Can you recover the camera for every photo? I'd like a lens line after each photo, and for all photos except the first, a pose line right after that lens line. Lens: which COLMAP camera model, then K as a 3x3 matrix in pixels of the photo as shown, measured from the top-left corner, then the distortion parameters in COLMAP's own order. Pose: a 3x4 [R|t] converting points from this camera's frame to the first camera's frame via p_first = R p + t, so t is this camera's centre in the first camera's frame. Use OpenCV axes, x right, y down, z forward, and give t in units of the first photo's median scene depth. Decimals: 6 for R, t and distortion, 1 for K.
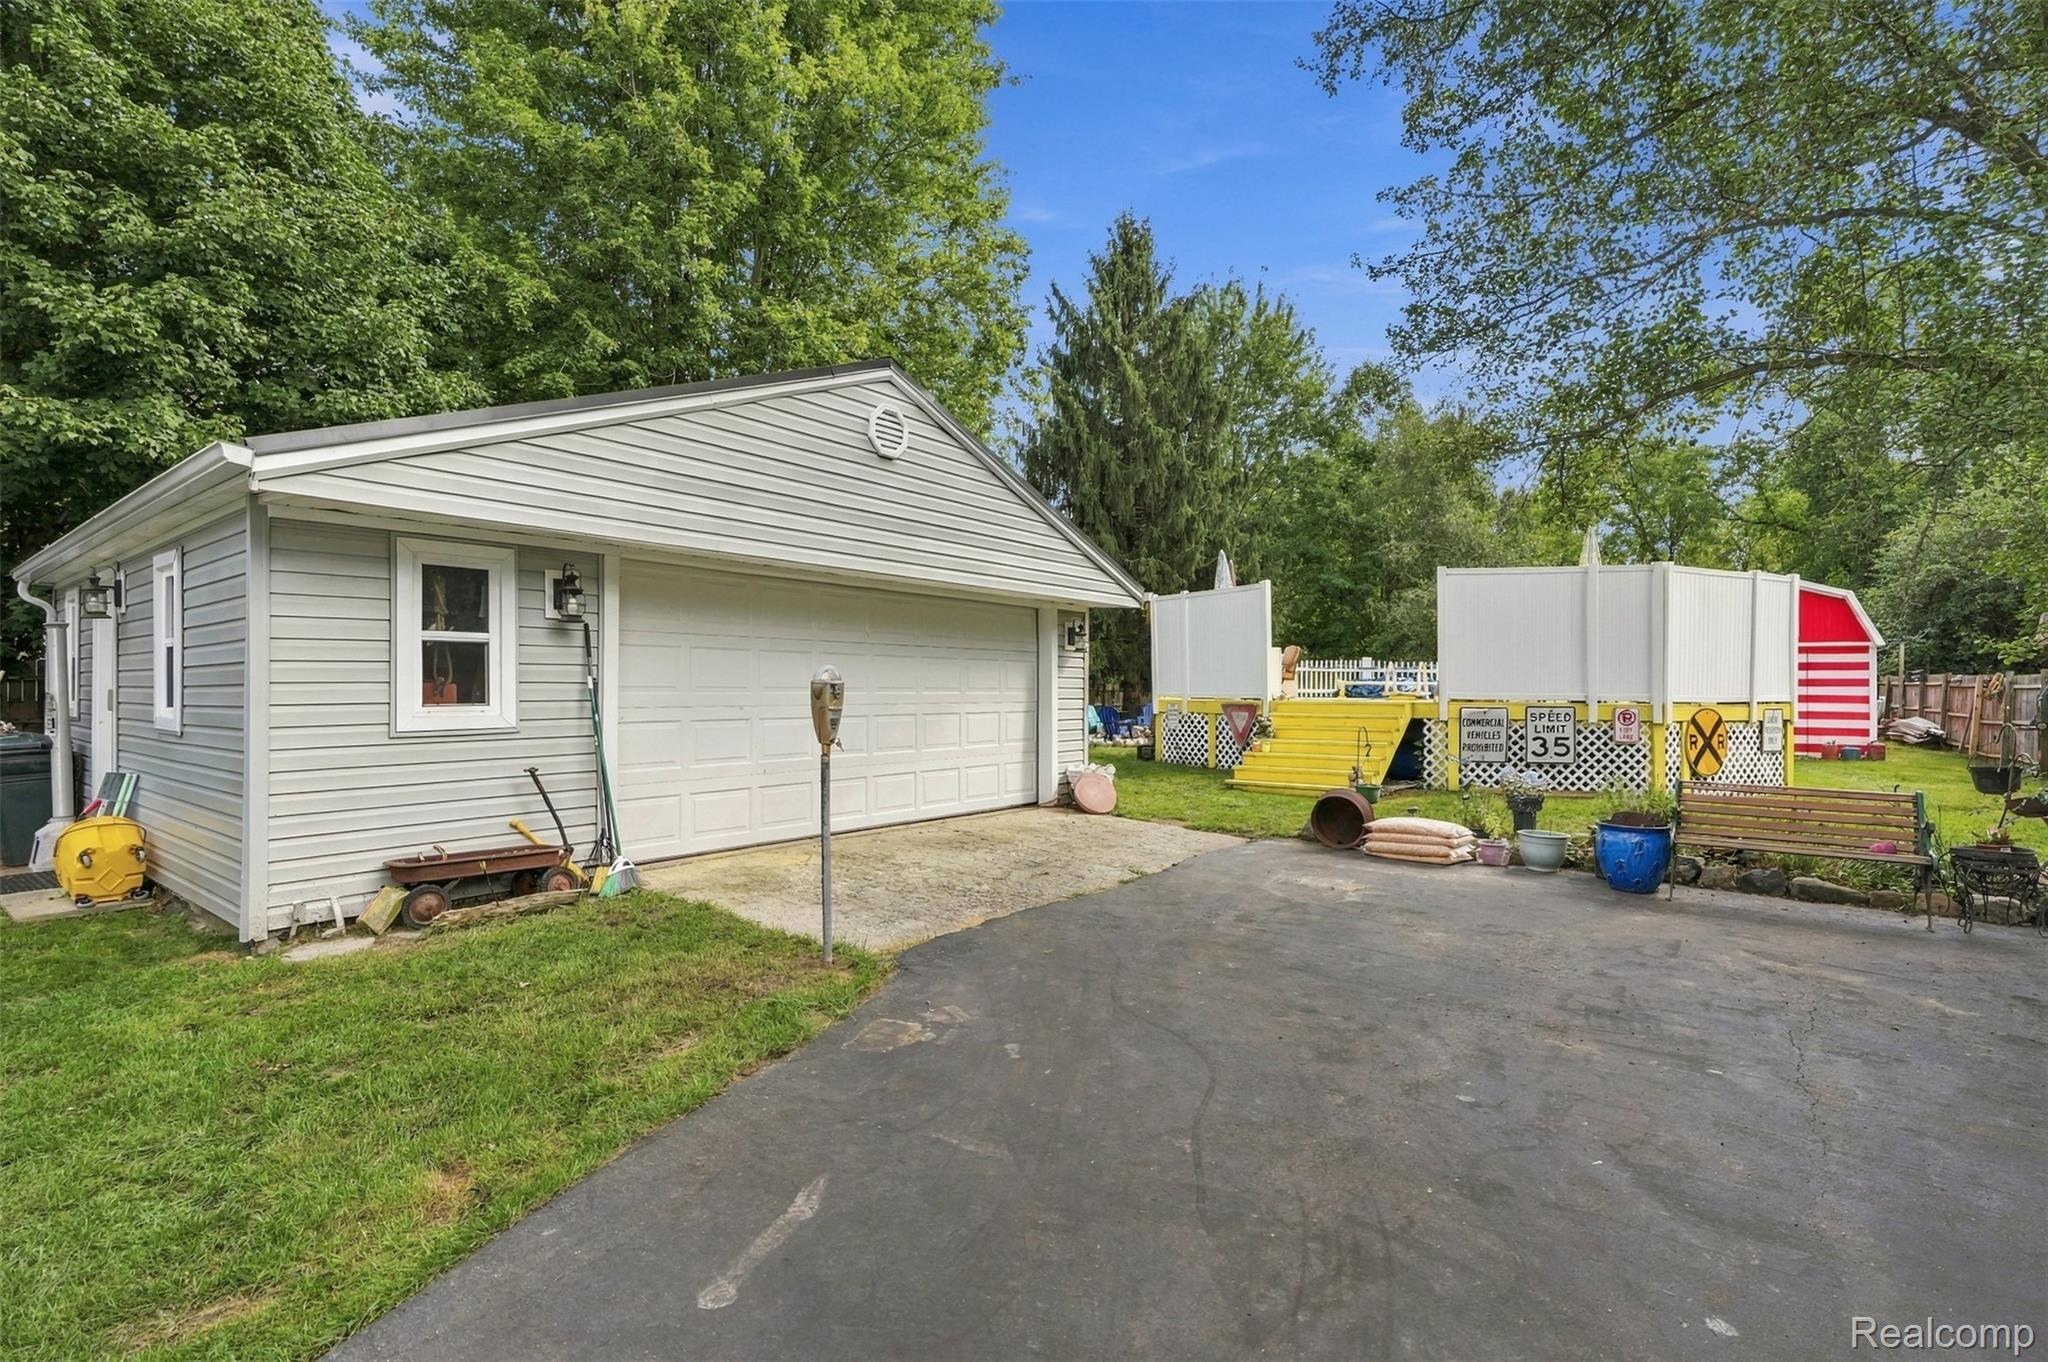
lens RADIAL K [[939.3, 0, 1024.0], [0, 939.3, 681.0], [0, 0, 1]] dist [-0.003252, -0.000306]
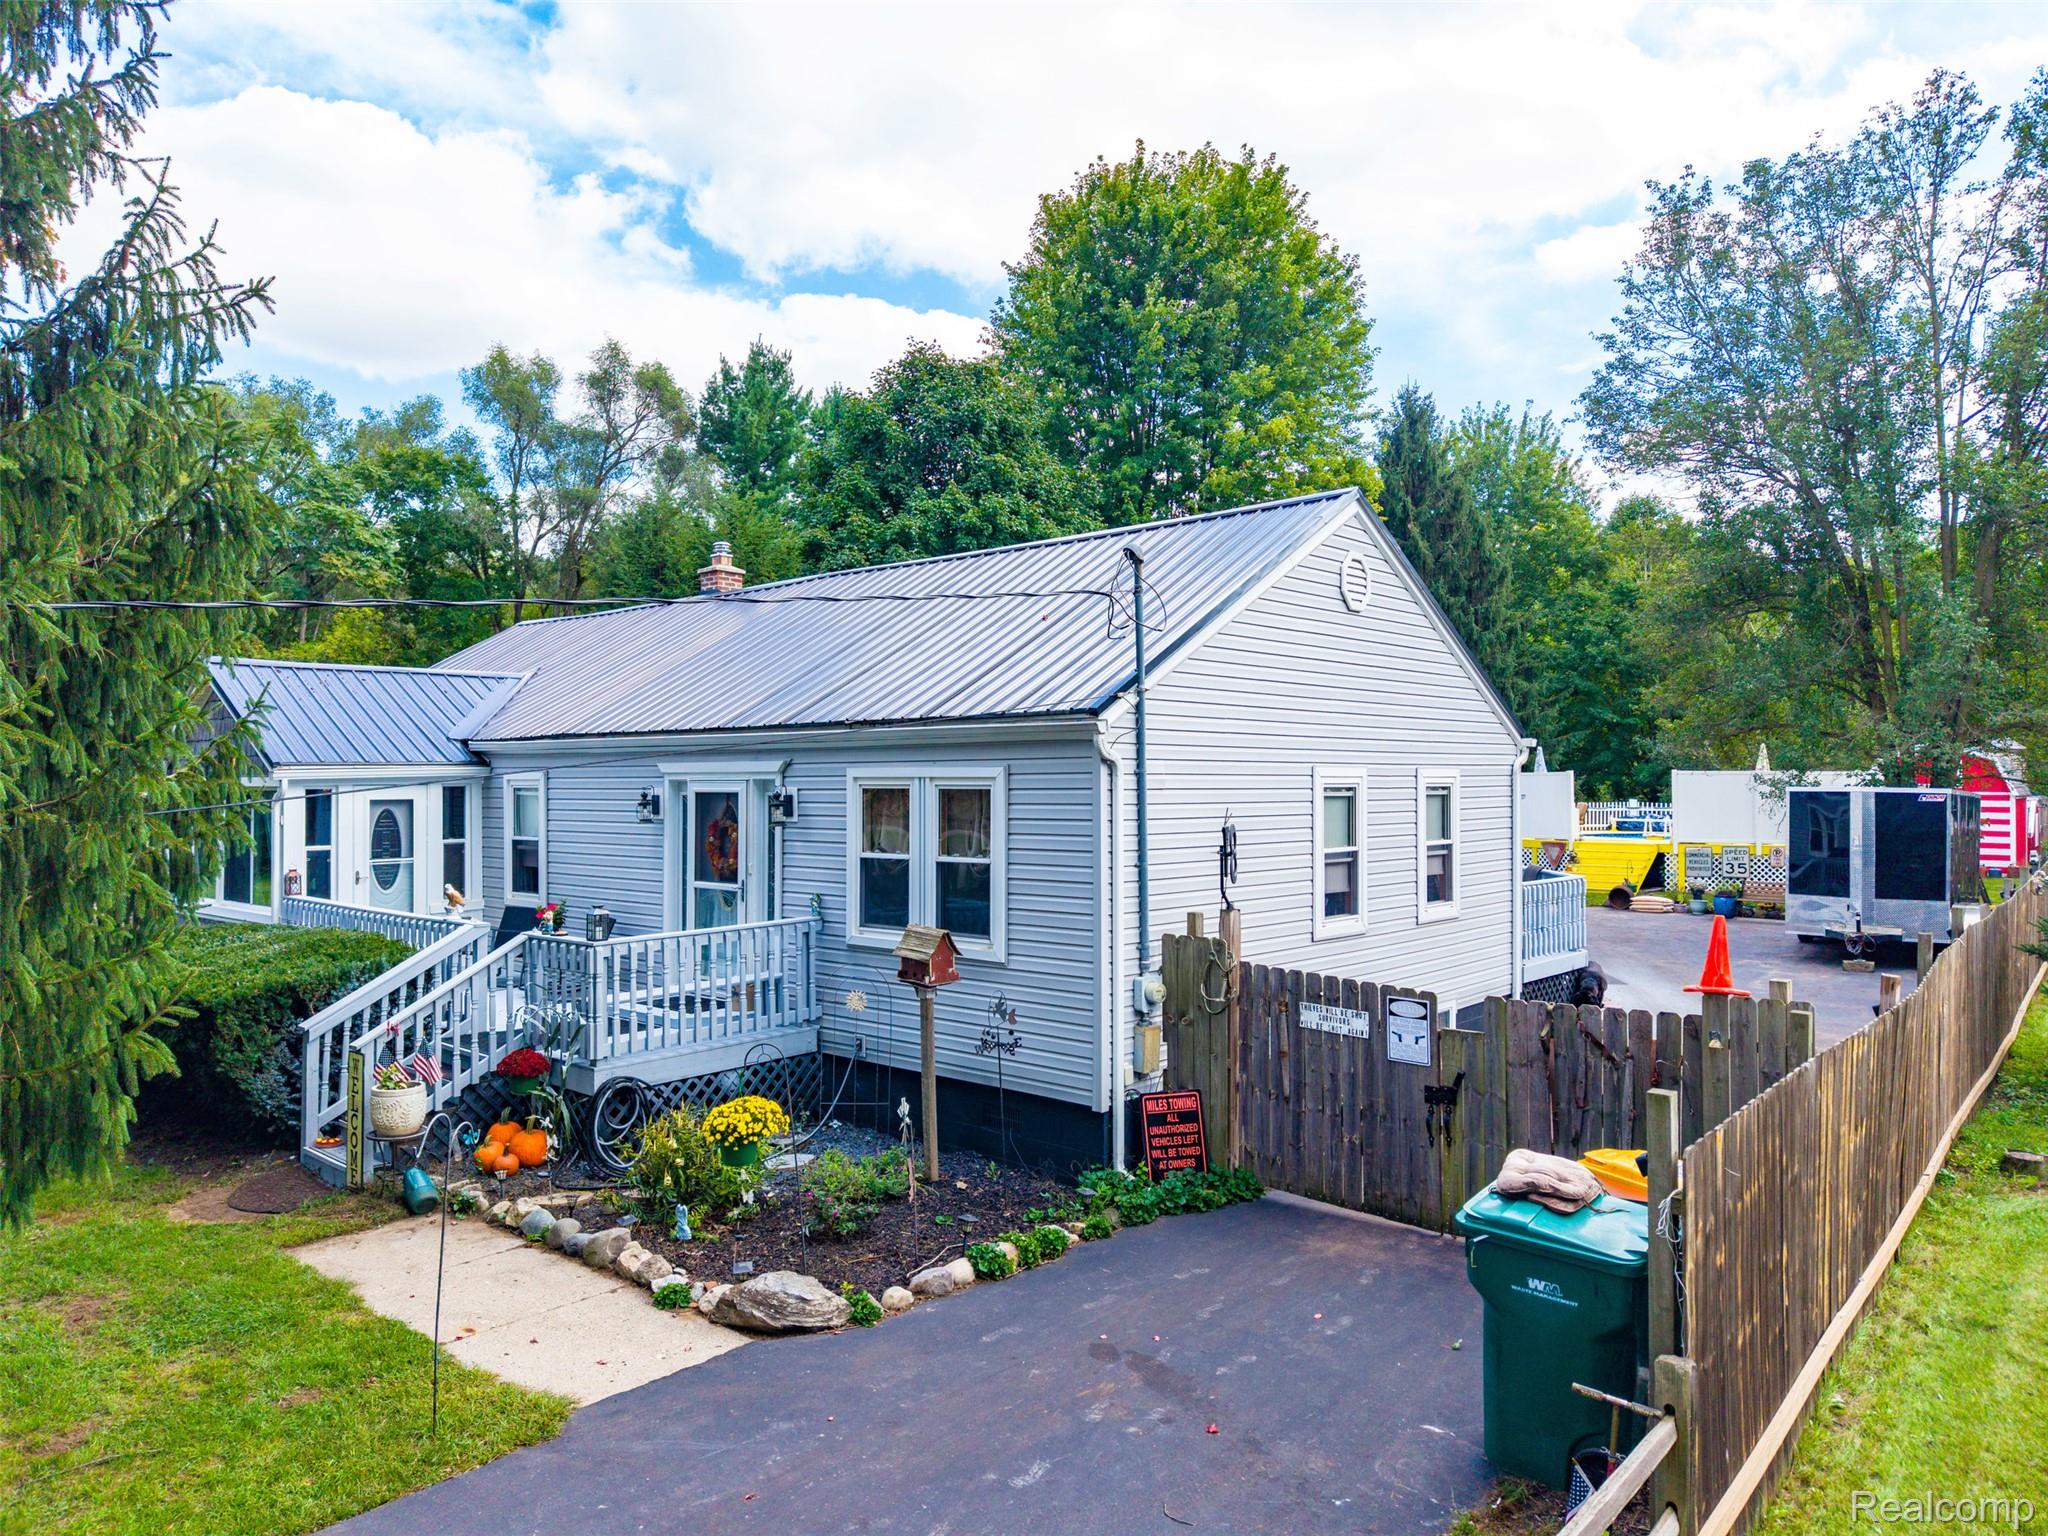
lens RADIAL K [[1365.5, 0, 1024.0], [0, 1365.5, 768.0], [0, 0, 1]] dist [0.028229, -0.023770]
pose [[0.997482, -0.005510, -0.070707, -0.346003], [0.005362, 0.999983, -0.002288, -0.069296], [0.070719, 0.001903, 0.997494, -0.966480]]
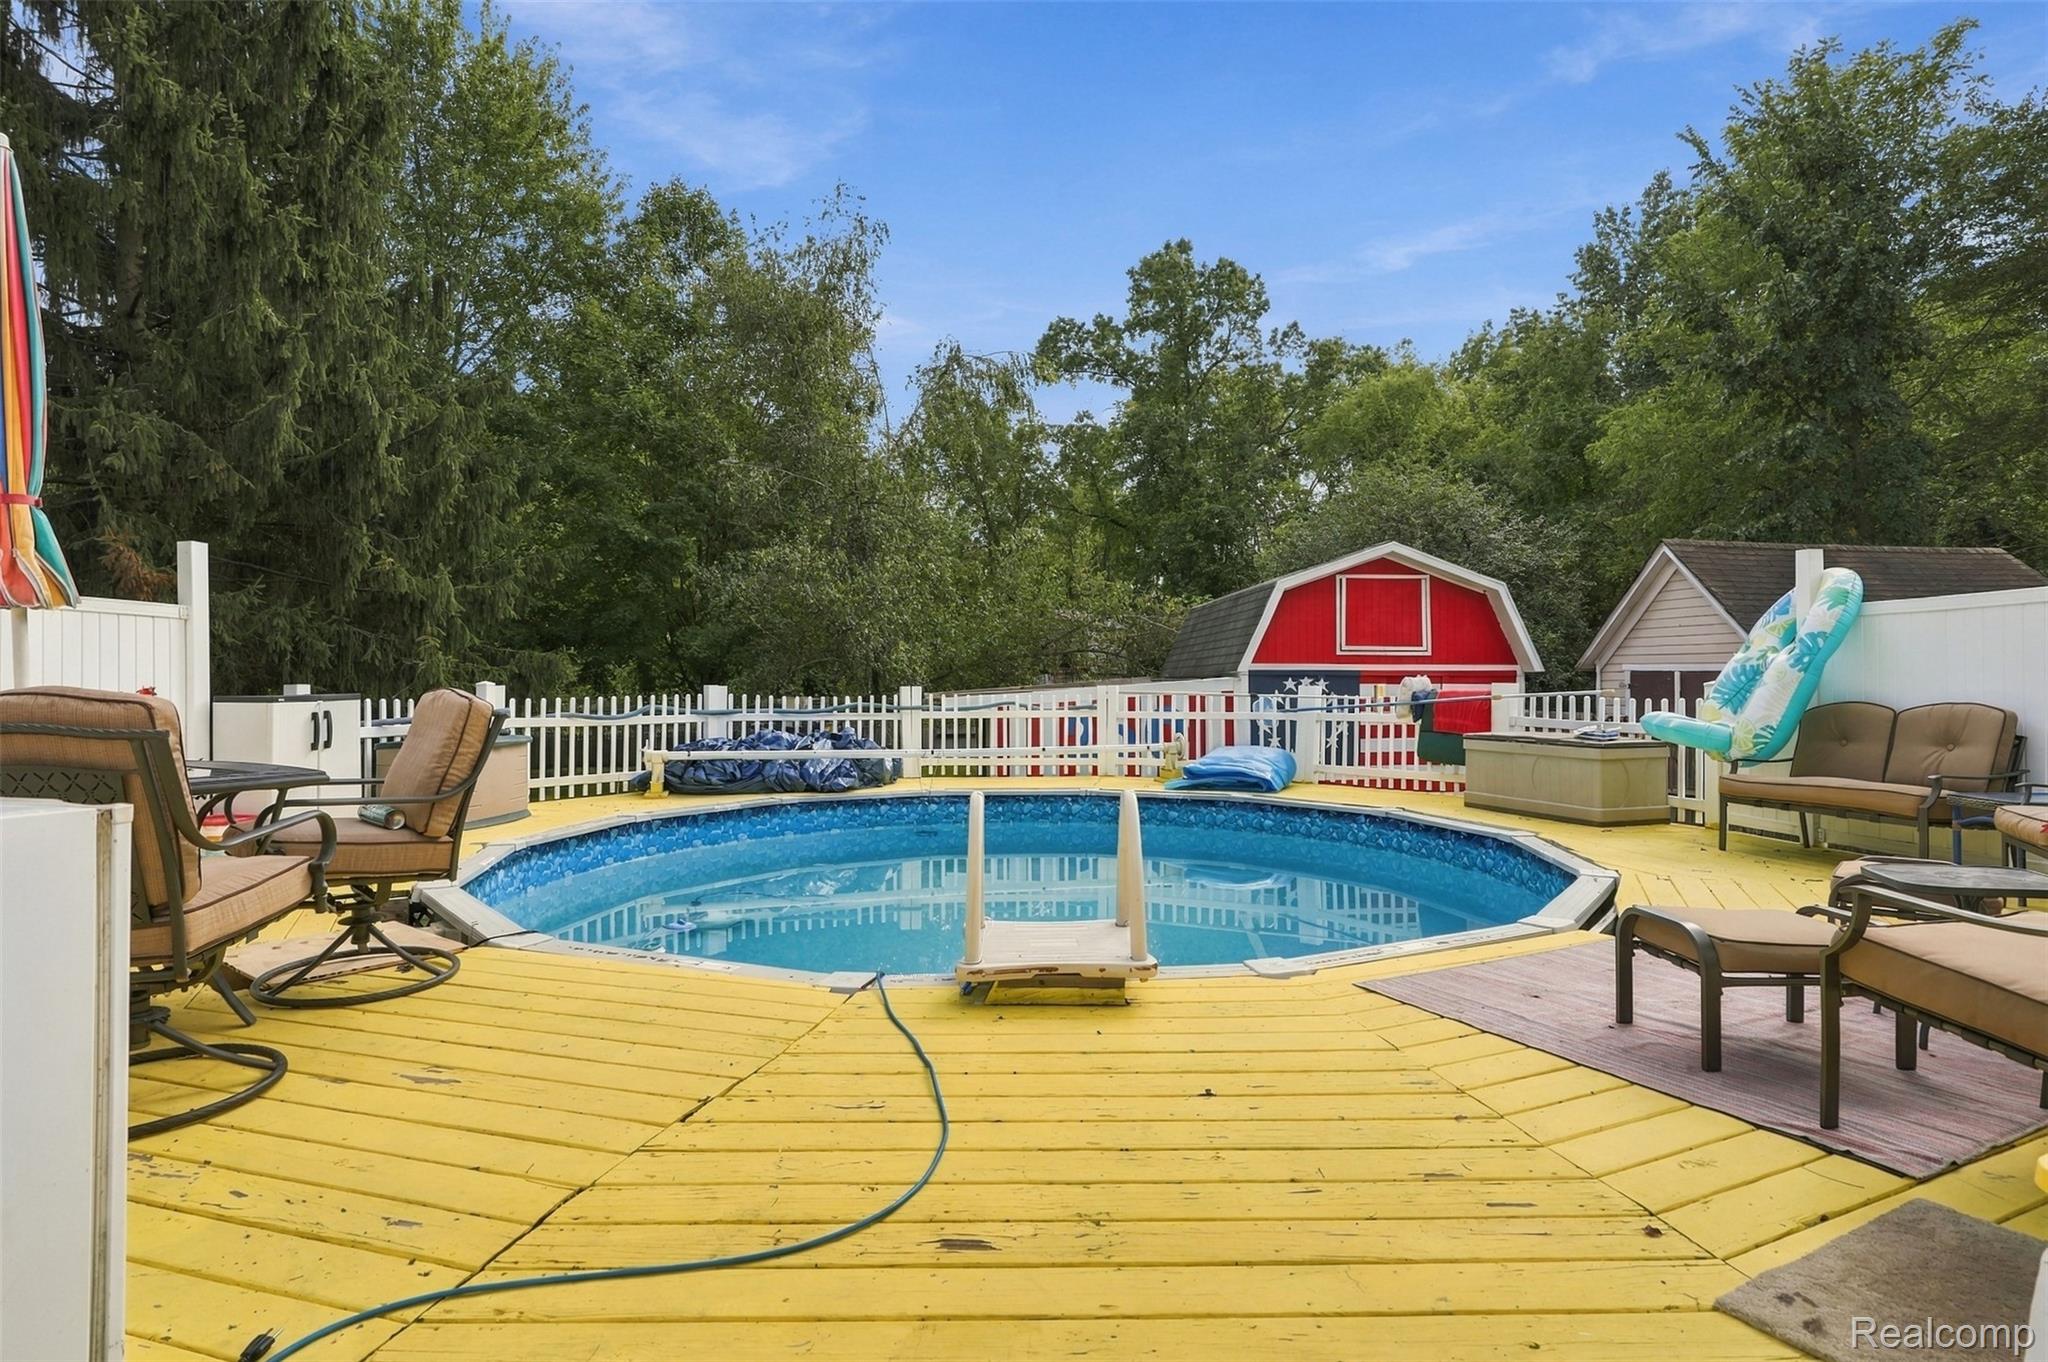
lens RADIAL K [[988.1, 0, 1019.3], [0, 988.1, 657.8], [0, 0, 1]] dist [-0.000716, -0.000042]
pose [[0.757412, 0.008058, 0.652888, 0.187382], [-0.000359, 0.999929, -0.011925, -0.032633], [-0.652937, 0.008797, 0.757361, 0.596654]]
